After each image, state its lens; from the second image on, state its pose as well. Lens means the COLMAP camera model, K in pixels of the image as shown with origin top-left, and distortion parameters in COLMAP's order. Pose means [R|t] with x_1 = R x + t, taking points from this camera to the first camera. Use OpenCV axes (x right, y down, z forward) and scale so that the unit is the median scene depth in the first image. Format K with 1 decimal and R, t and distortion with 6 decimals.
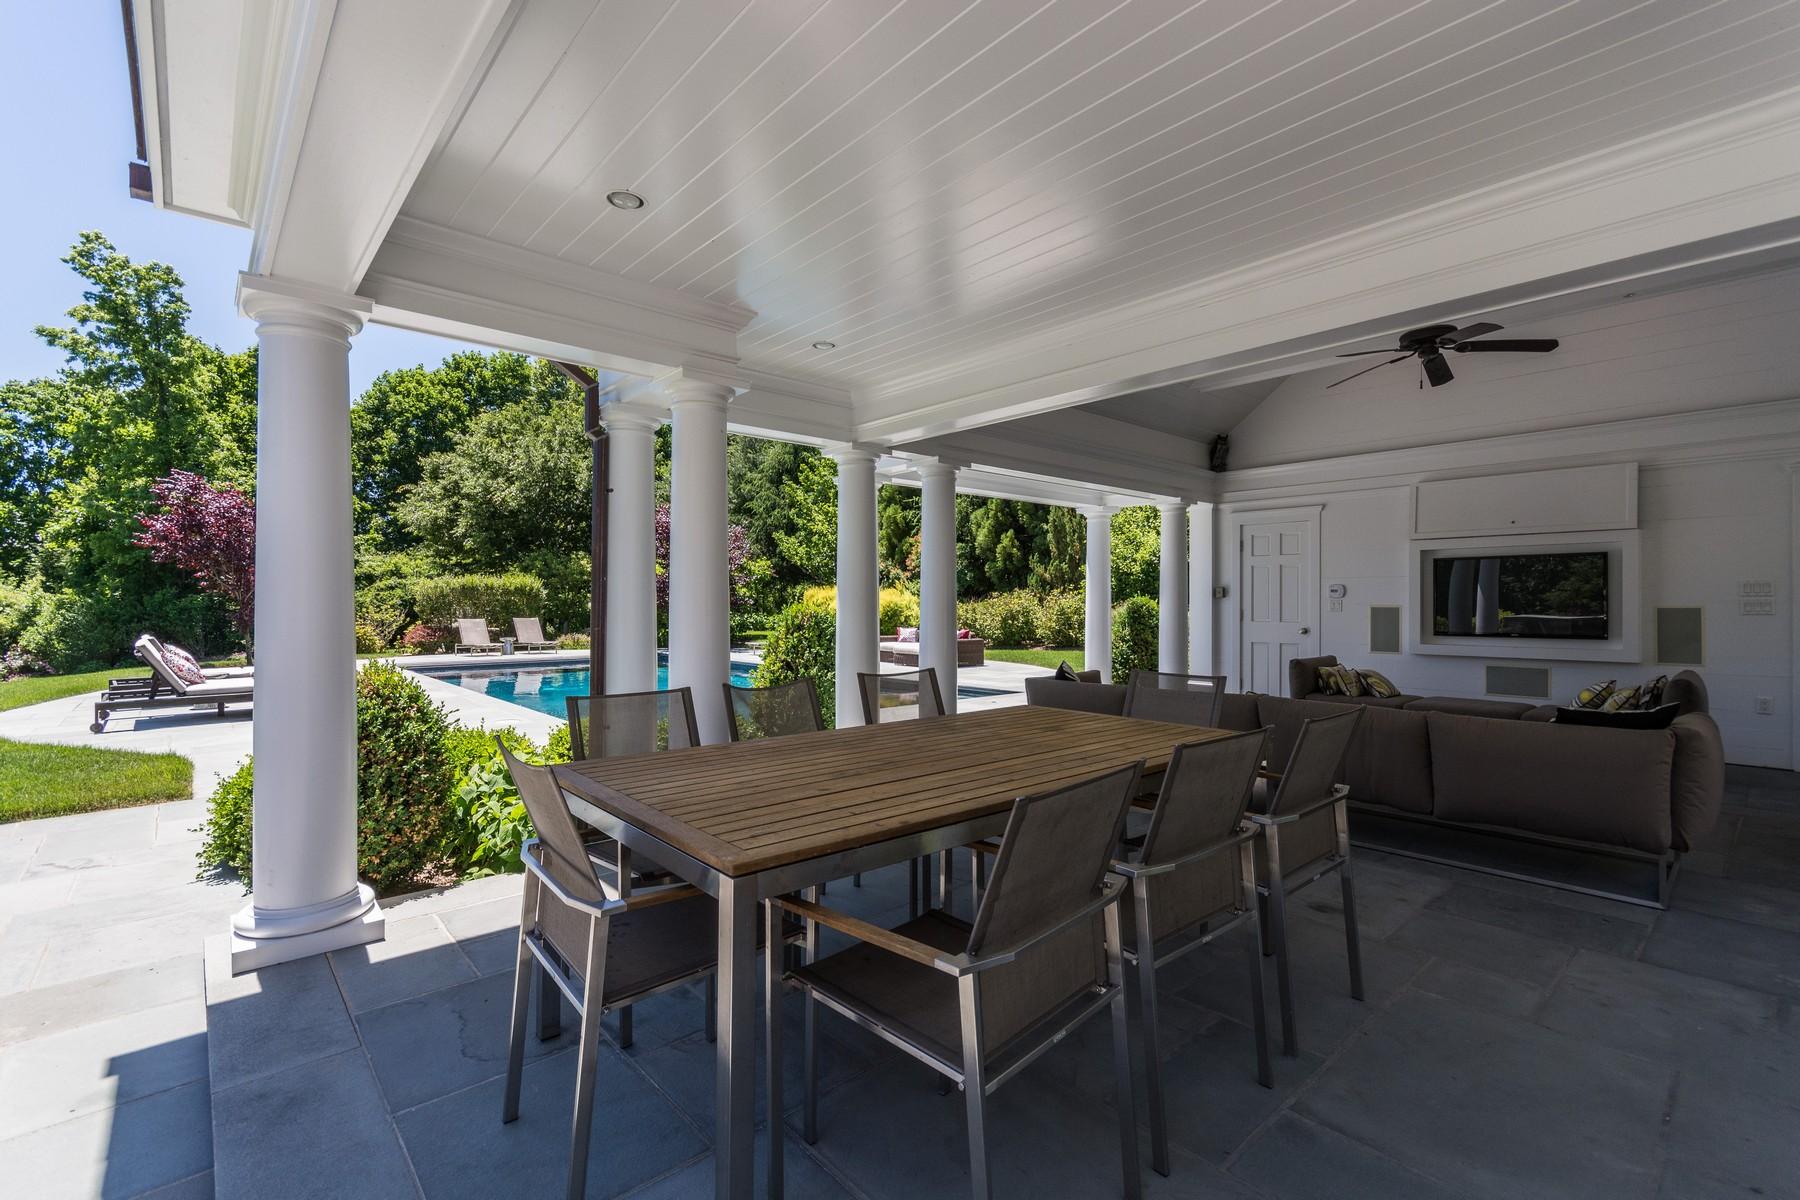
lens RADIAL K [[901.5, 0, 900.0], [0, 901.5, 600.0], [0, 0, 1]] dist [-0.003872, -0.000258]
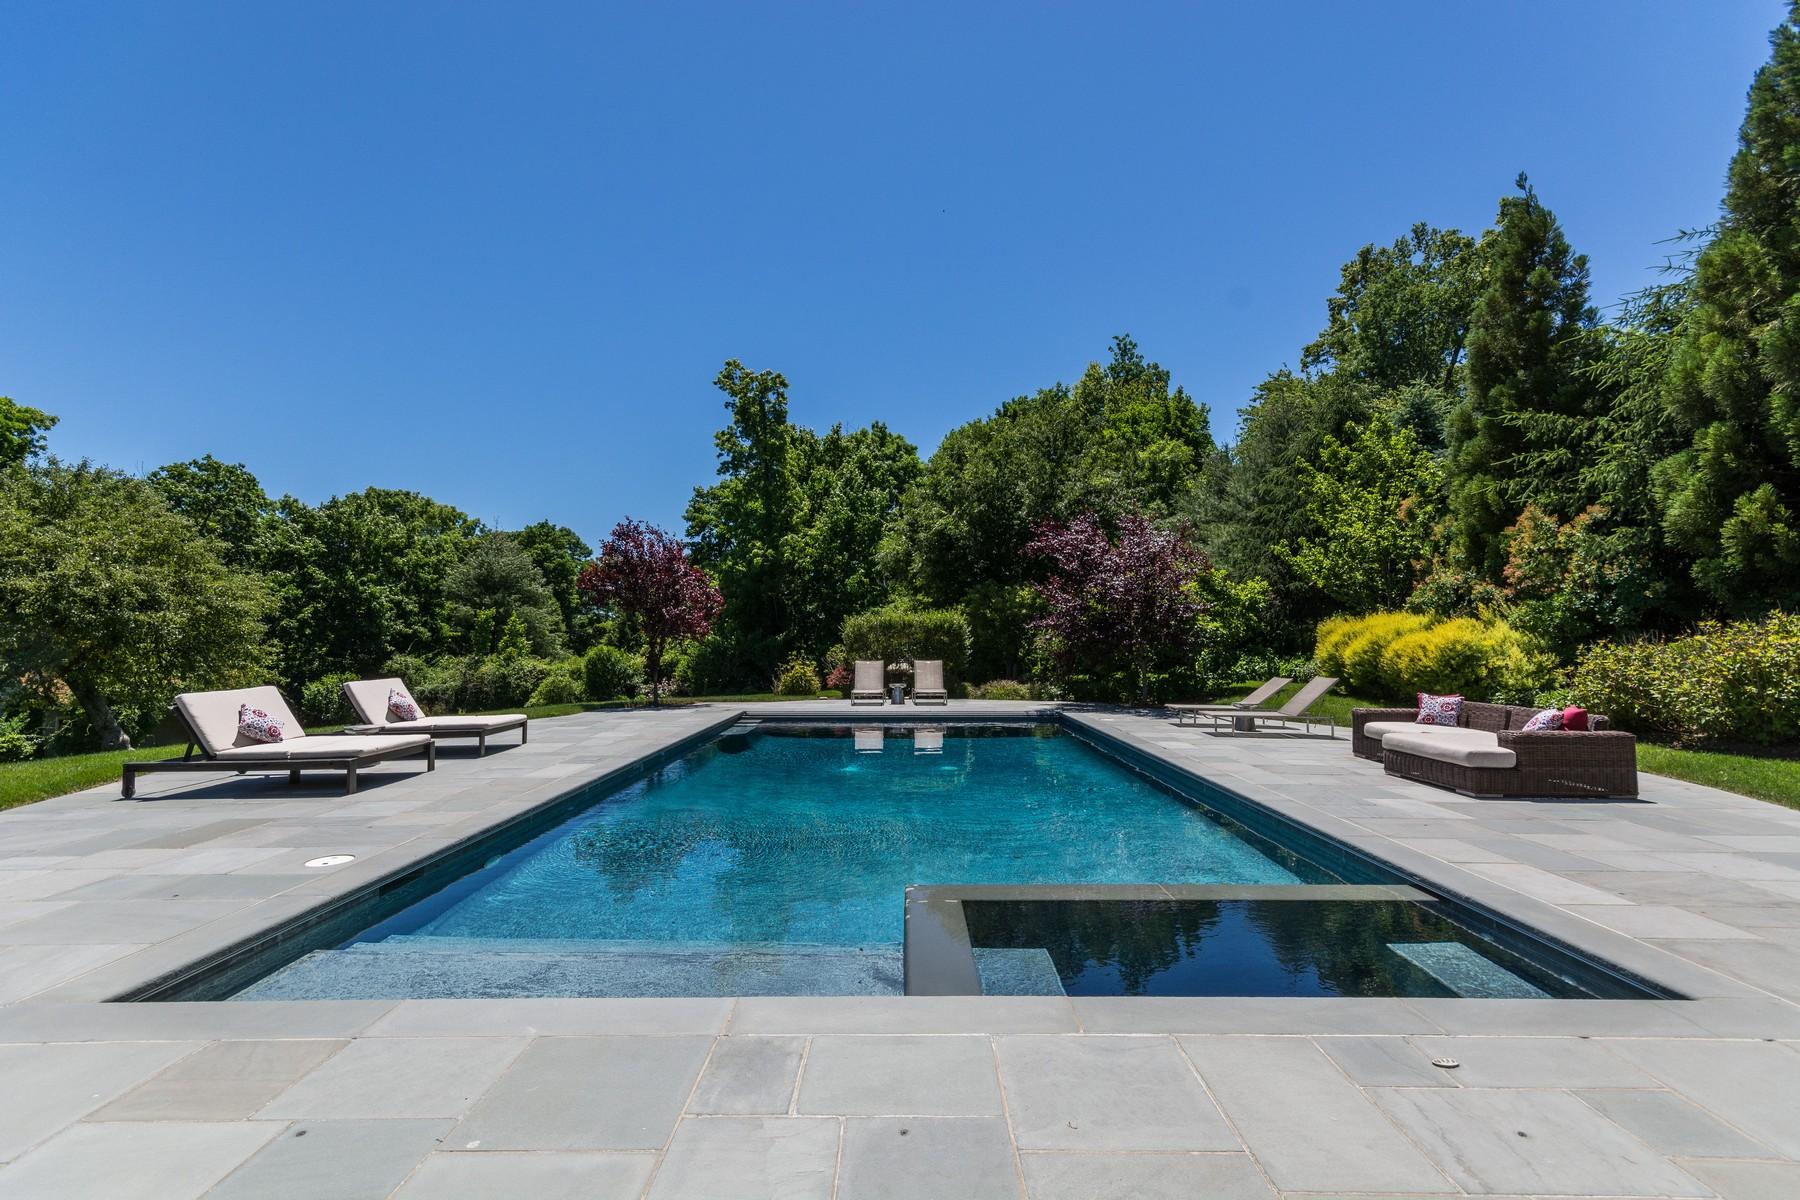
lens RADIAL K [[799.9, 0, 900.0], [0, 799.9, 600.0], [0, 0, 1]] dist [-0.001976, 0.000622]
pose [[0.722118, -0.035298, -0.690869, 0.083591], [0.002886, 0.998842, -0.048017, -0.000886], [0.691764, 0.032680, 0.721384, 0.400125]]
